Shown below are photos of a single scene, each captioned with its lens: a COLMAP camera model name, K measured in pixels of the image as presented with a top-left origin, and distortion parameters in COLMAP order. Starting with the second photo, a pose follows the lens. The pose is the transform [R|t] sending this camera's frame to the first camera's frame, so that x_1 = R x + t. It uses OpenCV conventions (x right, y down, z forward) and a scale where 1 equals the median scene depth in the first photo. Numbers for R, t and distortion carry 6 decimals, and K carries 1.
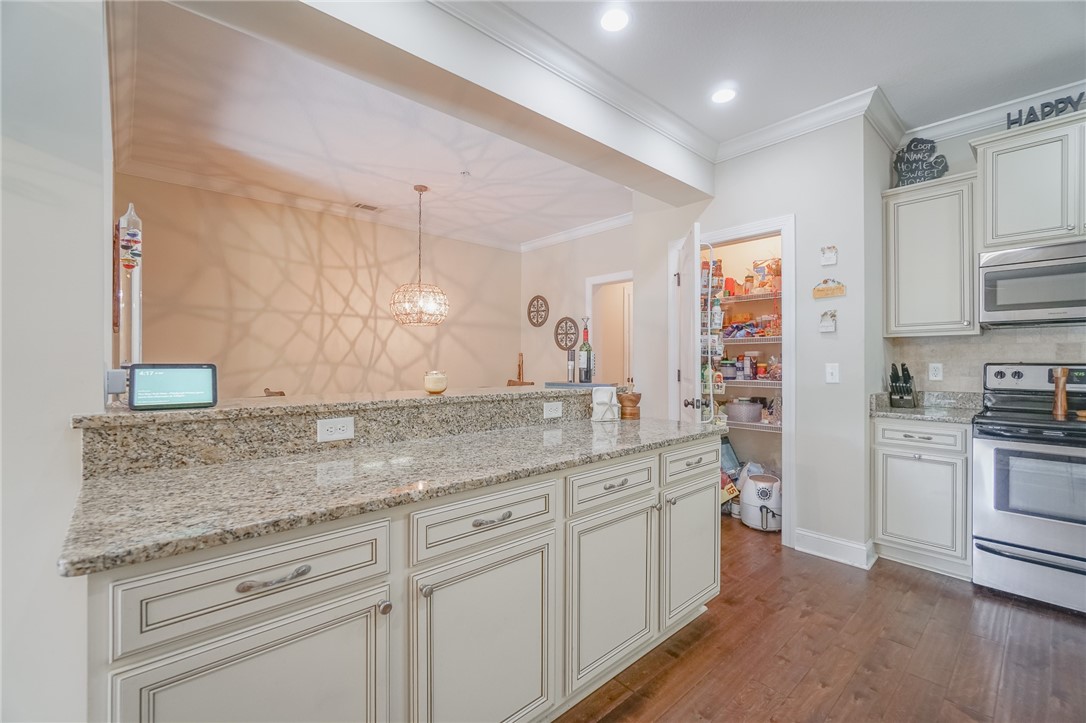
lens RADIAL K [[476.5, 0, 537.7], [0, 476.5, 359.7], [0, 0, 1]] dist [-0.005260, 0.002391]
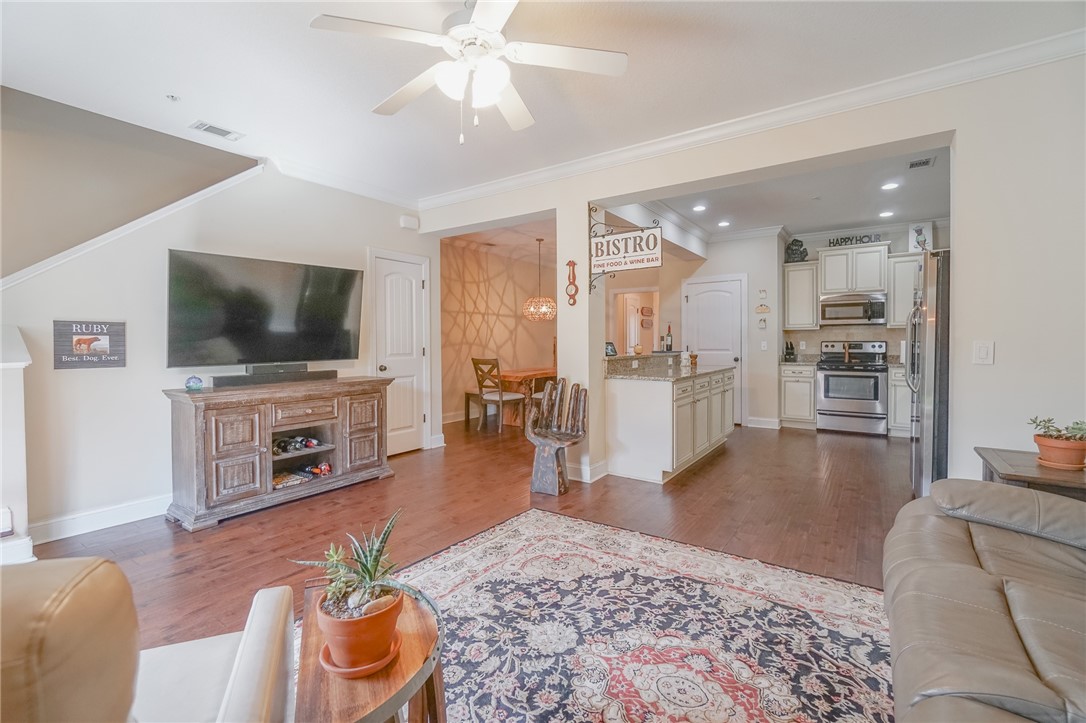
lens RADIAL K [[476.5, 0, 539.5], [0, 476.5, 348.8], [0, 0, 1]] dist [-0.005260, 0.002391]
pose [[0.977458, -0.006972, 0.211016, -0.906796], [0.003882, 0.999879, 0.015053, 0.002619], [-0.211095, -0.013894, 0.977367, -0.993189]]
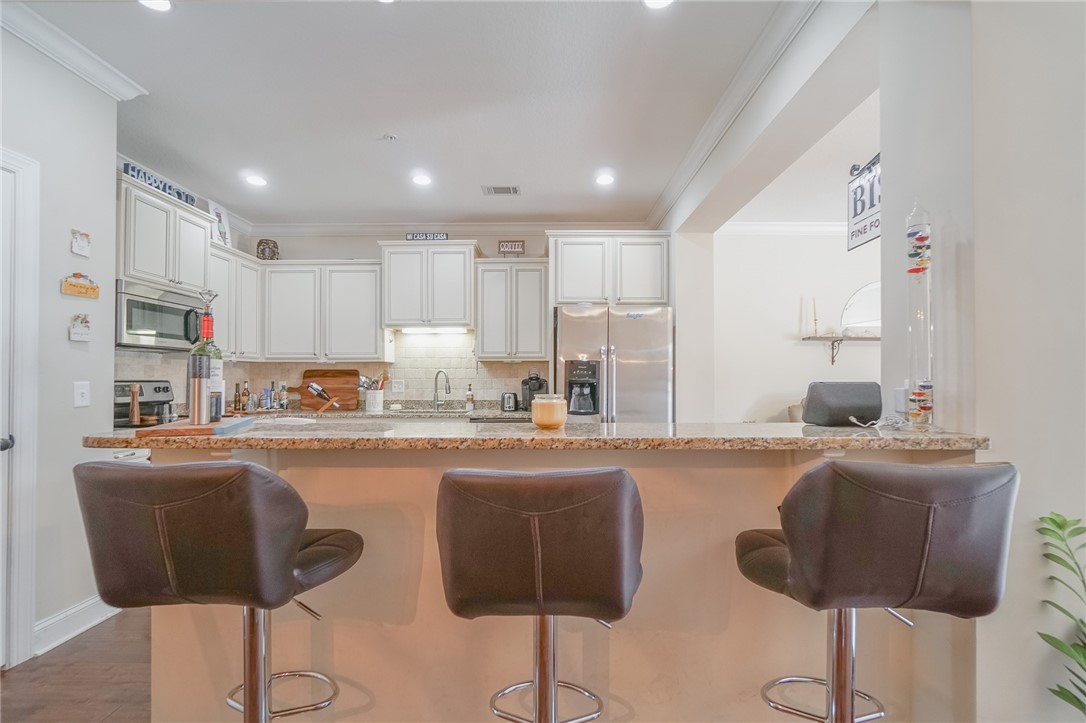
lens RADIAL K [[476.5, 0, 535.5], [0, 476.5, 374.8], [0, 0, 1]] dist [-0.005260, 0.002391]
pose [[-0.728593, 0.005738, 0.684922, -0.467692], [-0.002981, 0.999929, -0.011548, 0.003970], [-0.684940, -0.010455, -0.728524, 1.056650]]
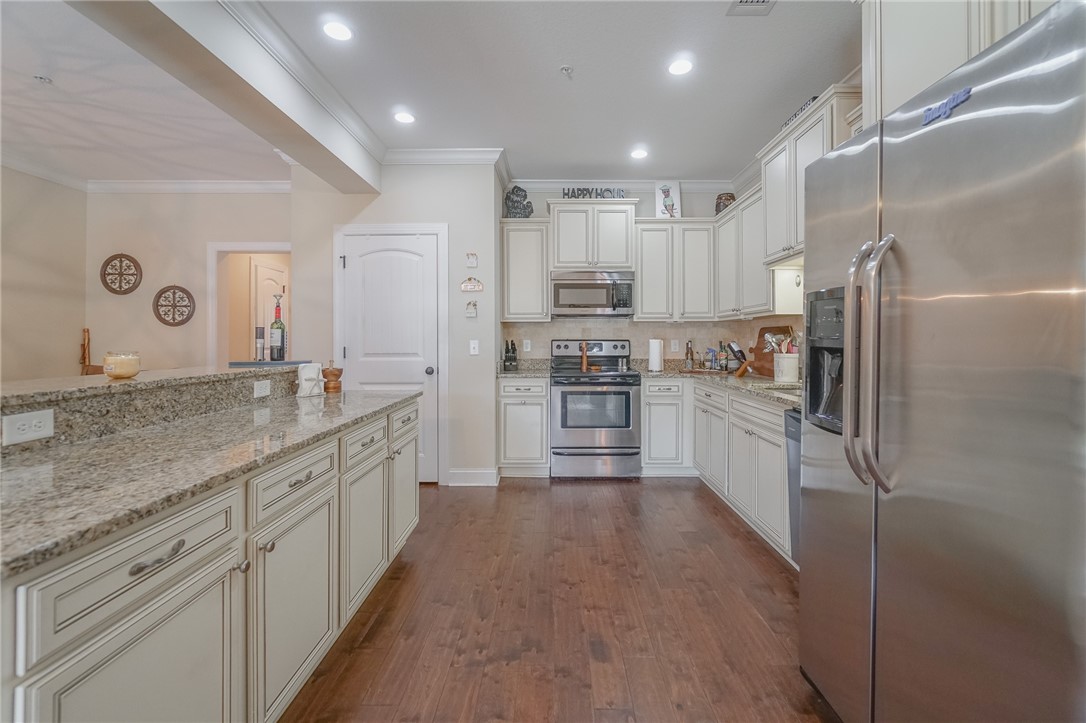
lens RADIAL K [[476.5, 0, 560.2], [0, 476.5, 333.7], [0, 0, 1]] dist [-0.005260, 0.002391]
pose [[0.670620, 0.006375, 0.741774, -0.219064], [-0.000126, 0.999964, -0.008481, 0.000389], [-0.741801, 0.005594, 0.670596, -0.087986]]
